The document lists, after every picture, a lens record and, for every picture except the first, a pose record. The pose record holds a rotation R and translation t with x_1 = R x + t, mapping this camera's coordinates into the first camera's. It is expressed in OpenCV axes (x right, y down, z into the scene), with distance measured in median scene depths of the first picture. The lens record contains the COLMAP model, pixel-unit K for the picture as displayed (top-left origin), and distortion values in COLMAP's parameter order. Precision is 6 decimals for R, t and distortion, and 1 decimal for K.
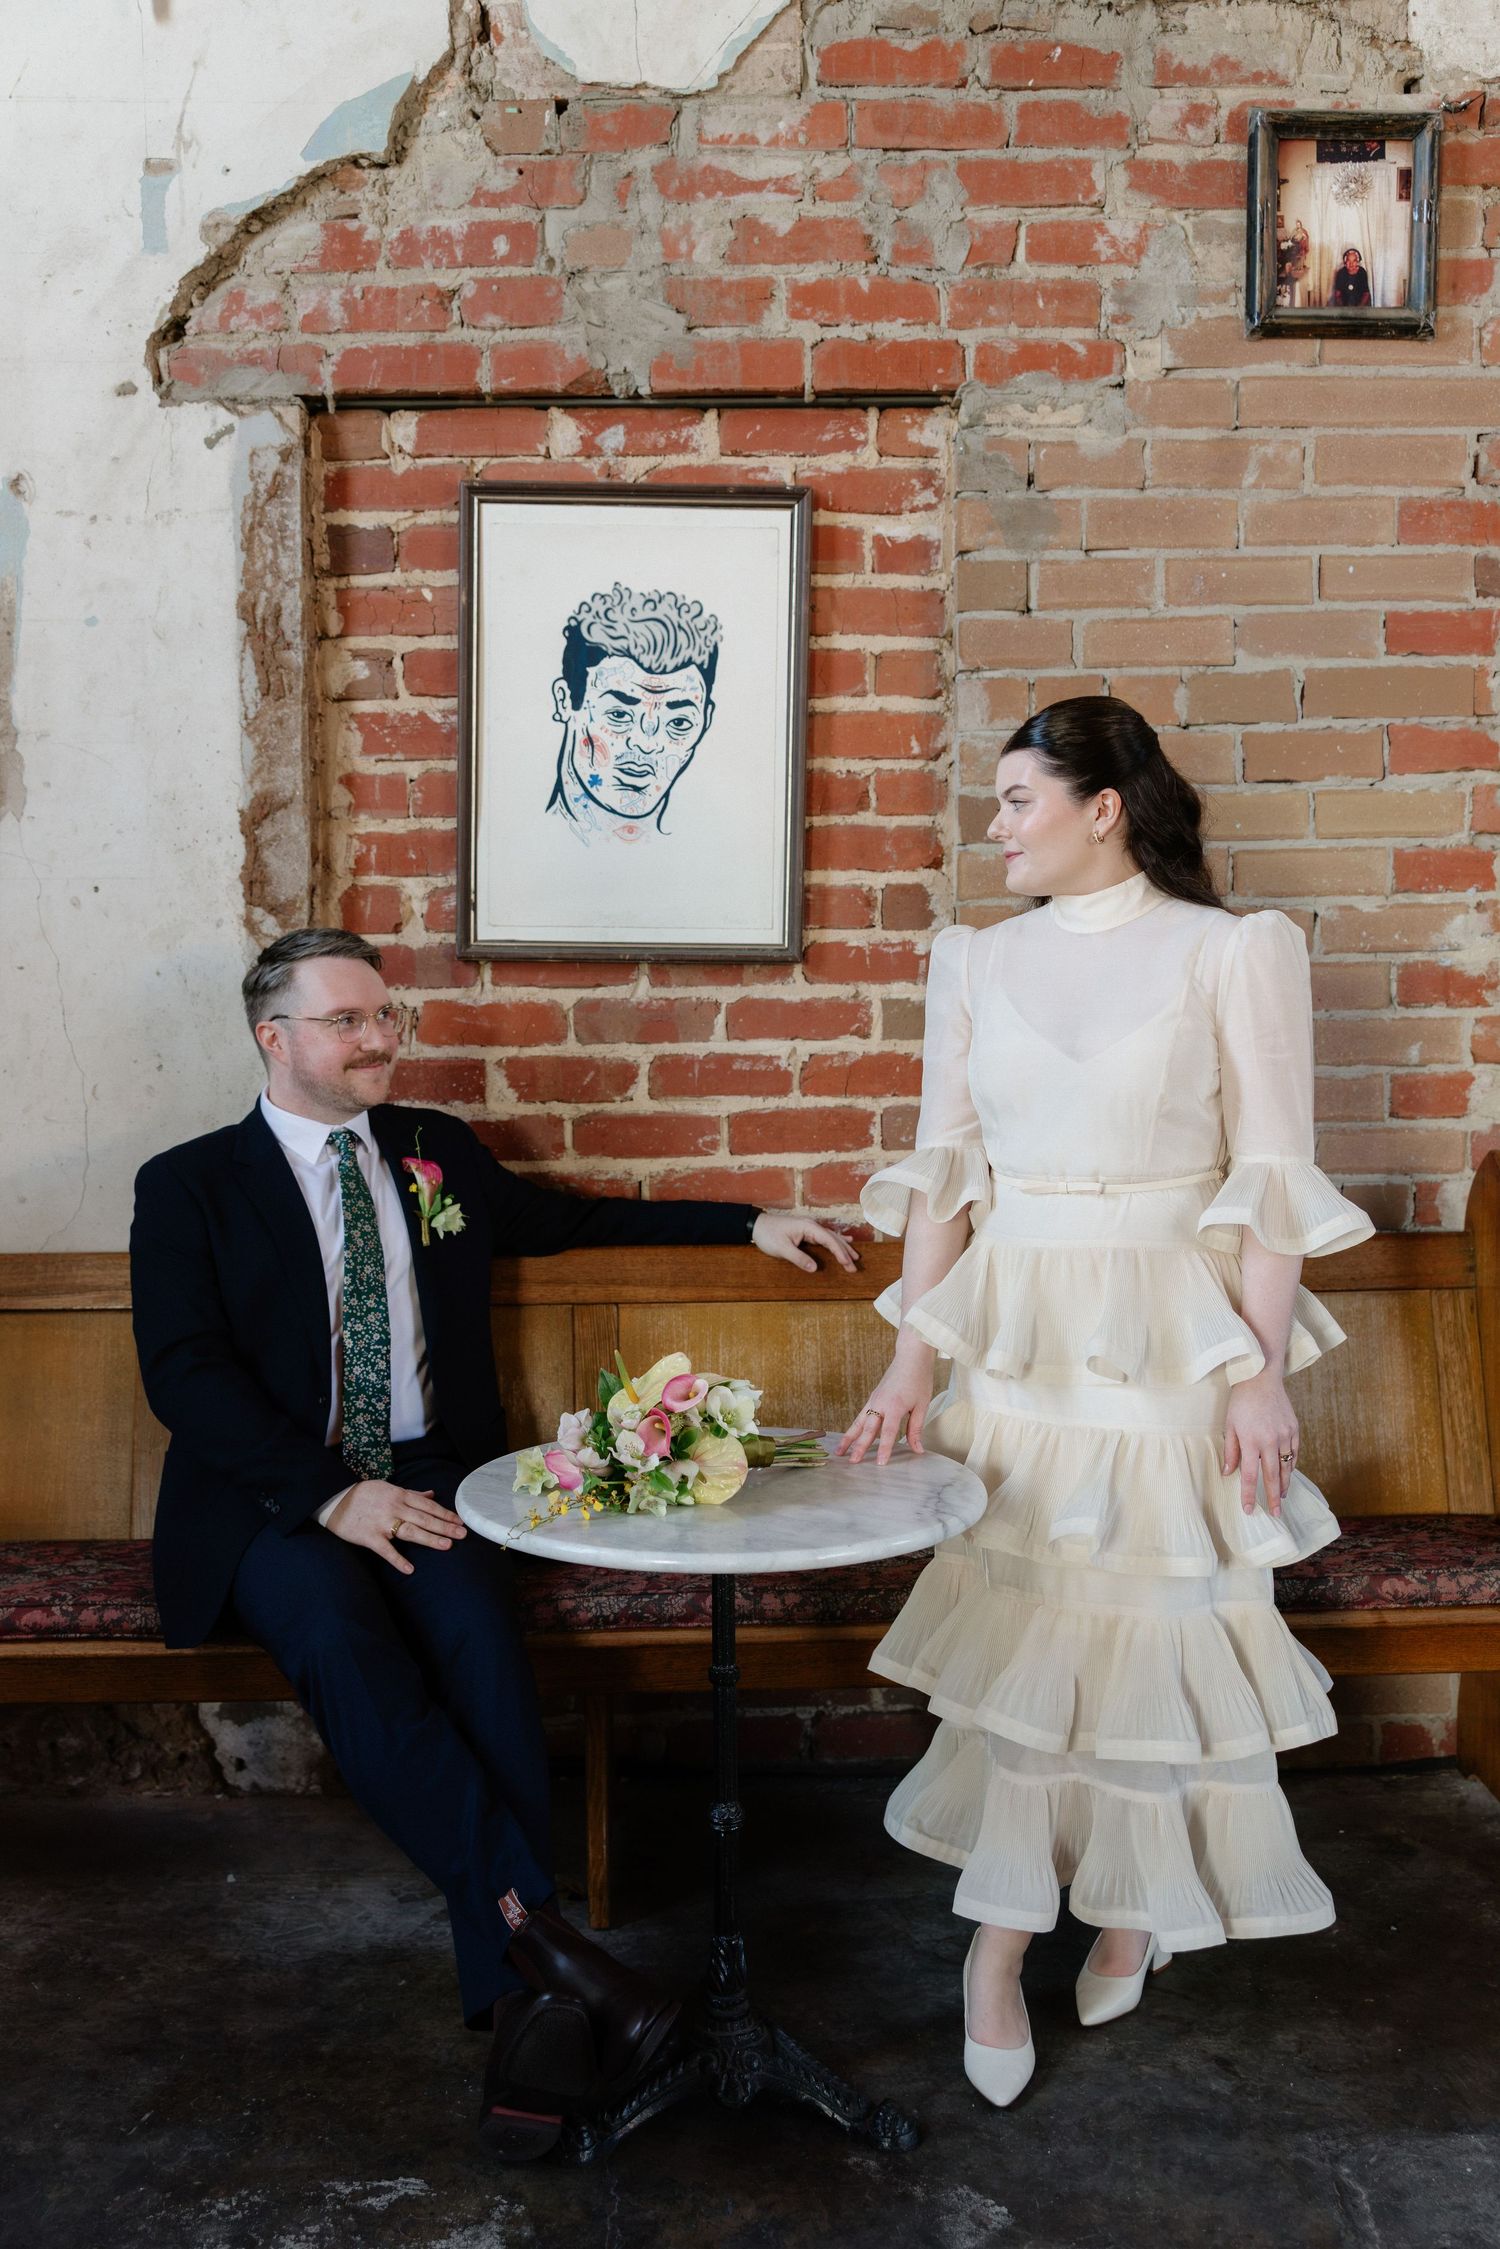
lens RADIAL K [[2264.7, 0, 735.3], [0, 2264.7, 1126.6], [0, 0, 1]] dist [-0.000264, 0.000000]
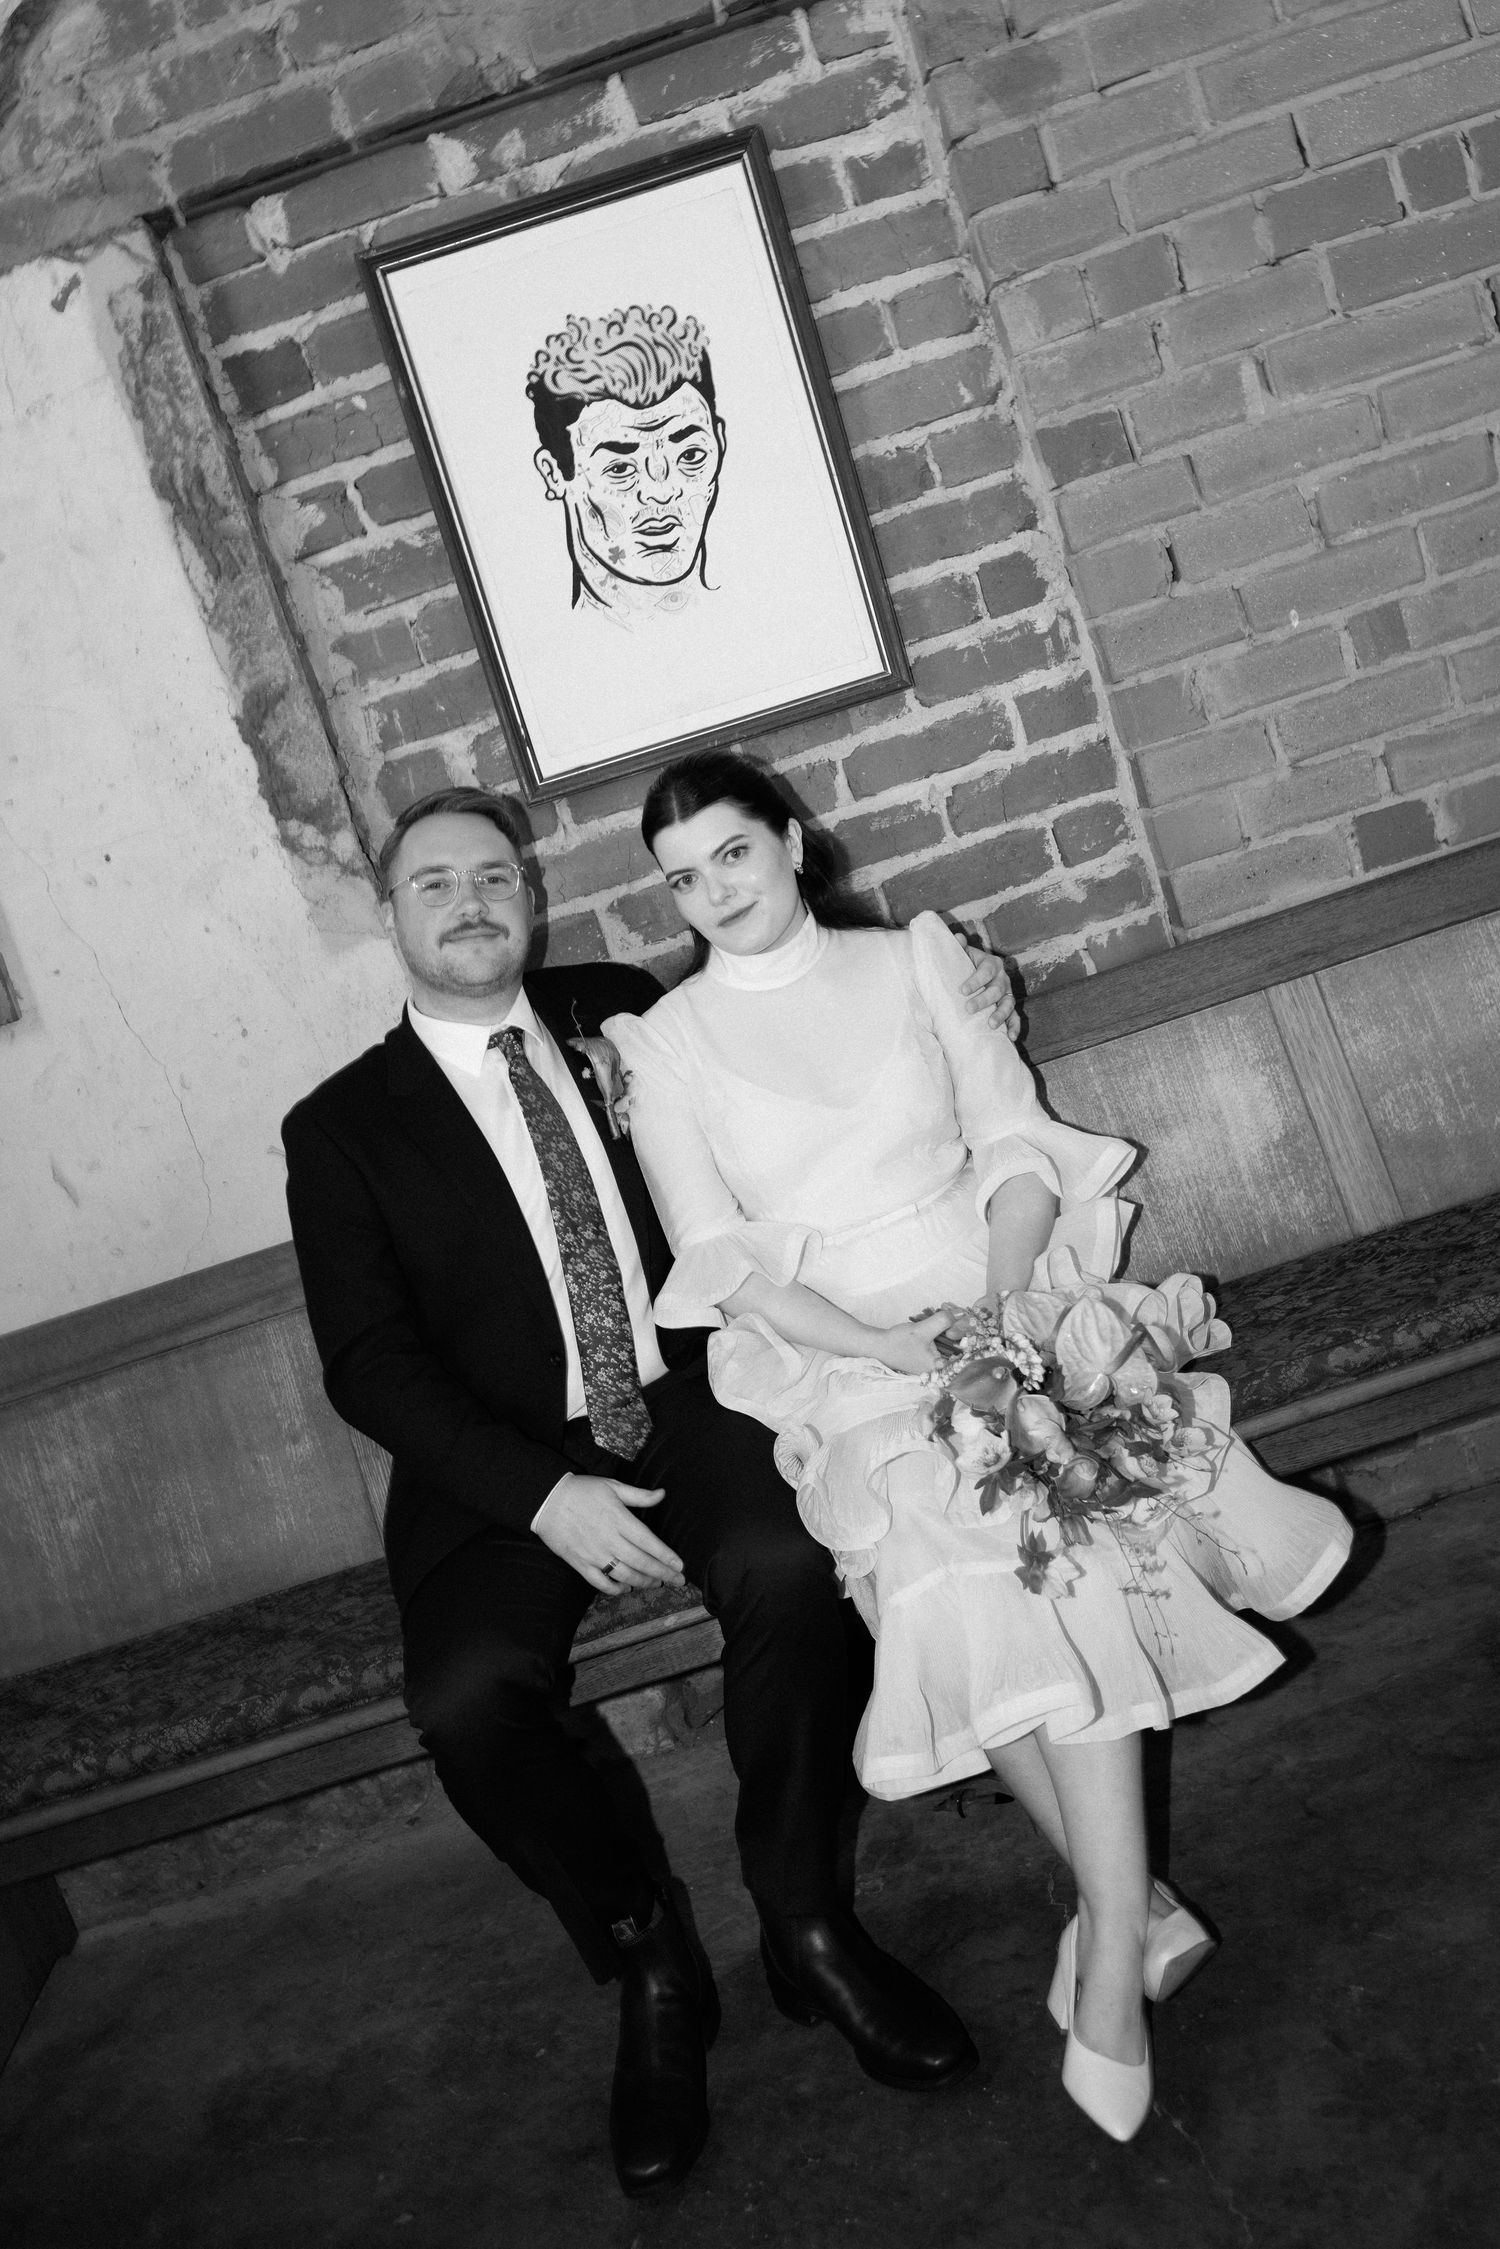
lens RADIAL K [[1954.4, 0, 689.5], [0, 1954.4, 1114.6], [0, 0, 1]] dist [0.008135, -0.012179]
pose [[0.951710, -0.302829, -0.050418, -0.063224], [0.306051, 0.948781, 0.078401, -0.002694], [0.024093, -0.090046, 0.995646, 0.254881]]
